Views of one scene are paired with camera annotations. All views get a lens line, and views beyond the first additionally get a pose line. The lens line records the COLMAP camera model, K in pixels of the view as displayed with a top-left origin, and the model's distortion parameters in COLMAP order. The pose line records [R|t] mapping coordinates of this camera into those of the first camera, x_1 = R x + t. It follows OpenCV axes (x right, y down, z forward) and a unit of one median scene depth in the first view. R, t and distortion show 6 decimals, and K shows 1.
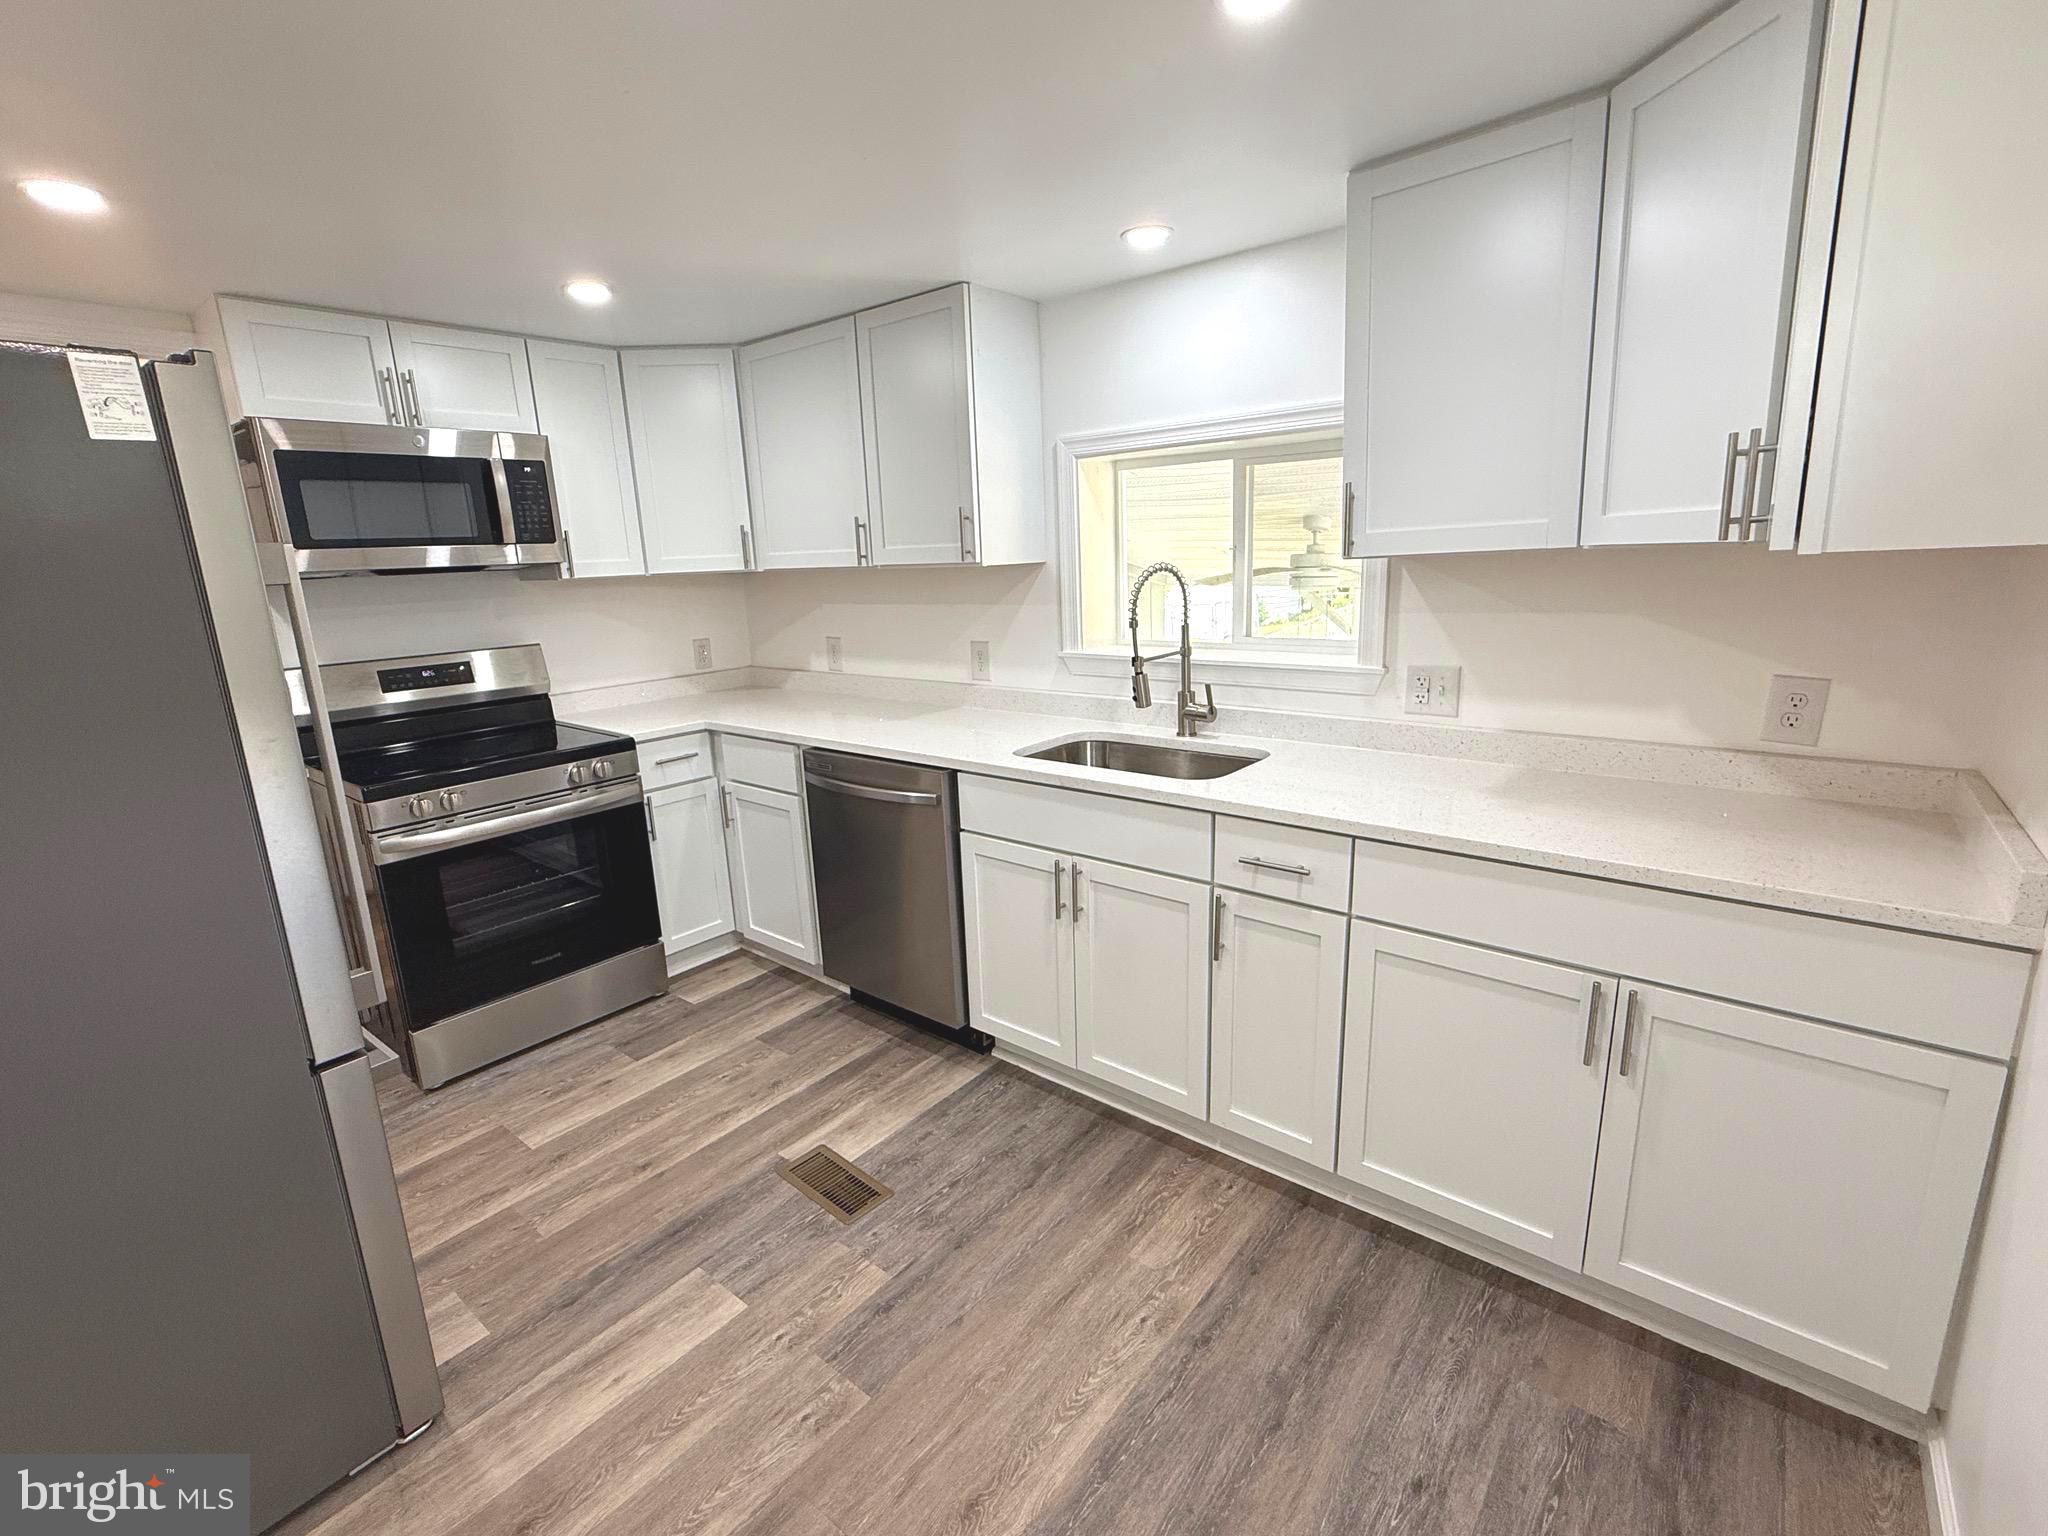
lens RADIAL K [[928.5, 0, 1029.7], [0, 928.5, 772.1], [0, 0, 1]] dist [-0.000042, -0.000271]
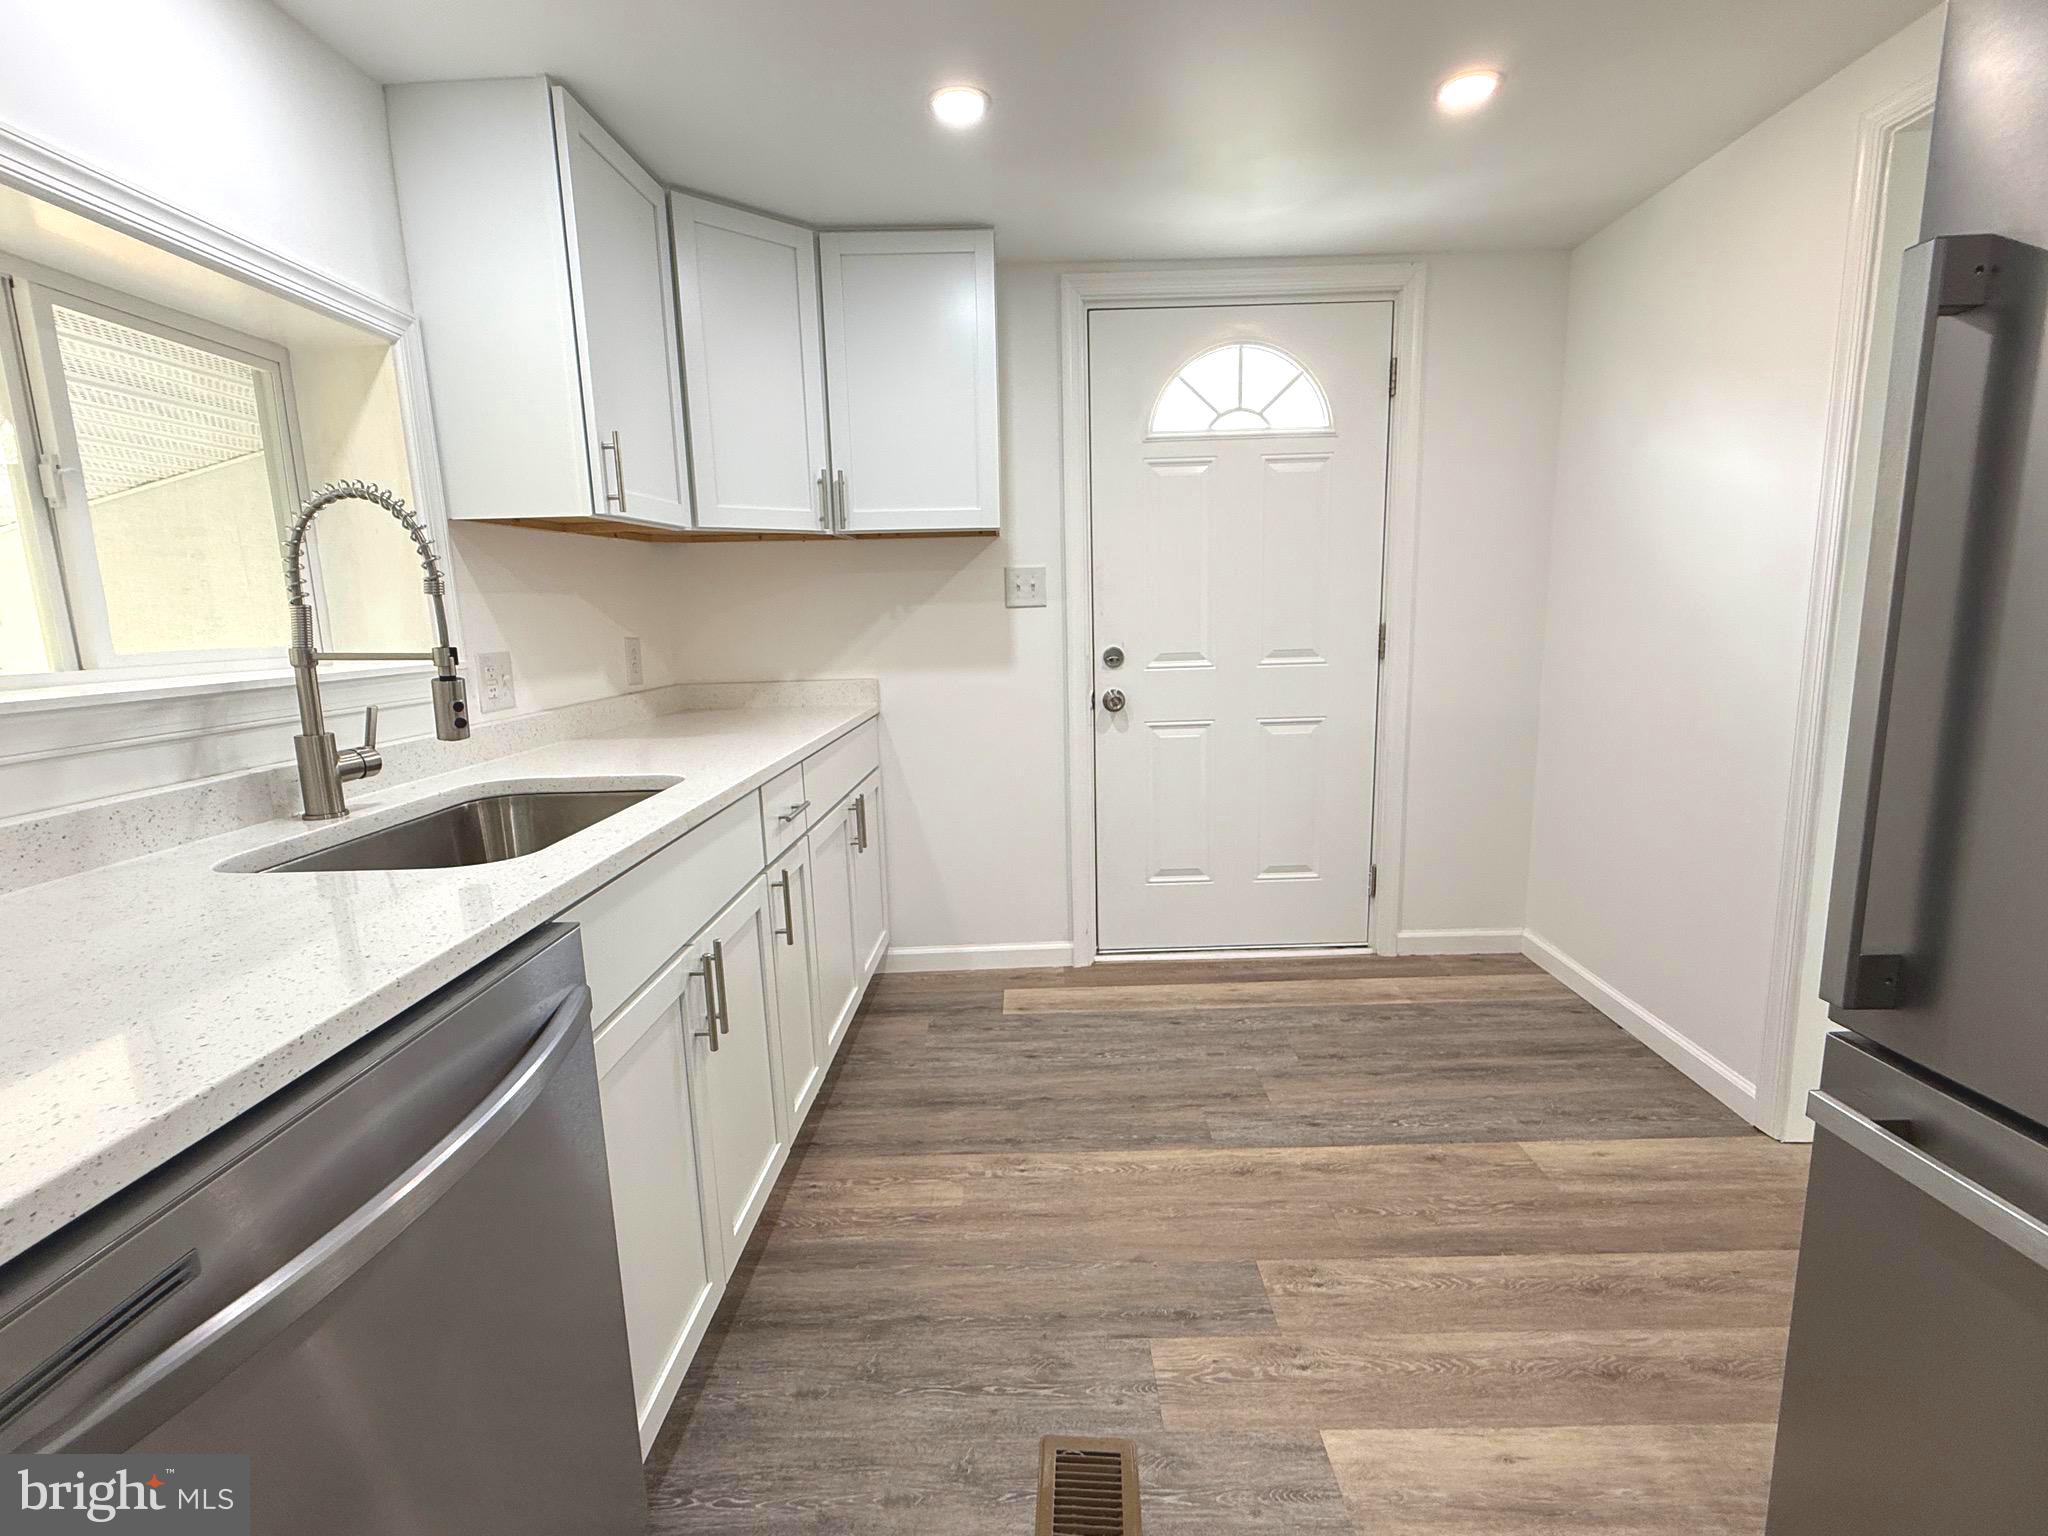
lens RADIAL K [[919.1, 0, 1015.8], [0, 919.1, 764.1], [0, 0, 1]] dist [-0.000465, 0.000419]
pose [[-0.609971, -0.075670, 0.788802, -0.688876], [0.235561, 0.933117, 0.271670, -0.167636], [-0.756602, 0.351522, -0.551350, 1.397264]]
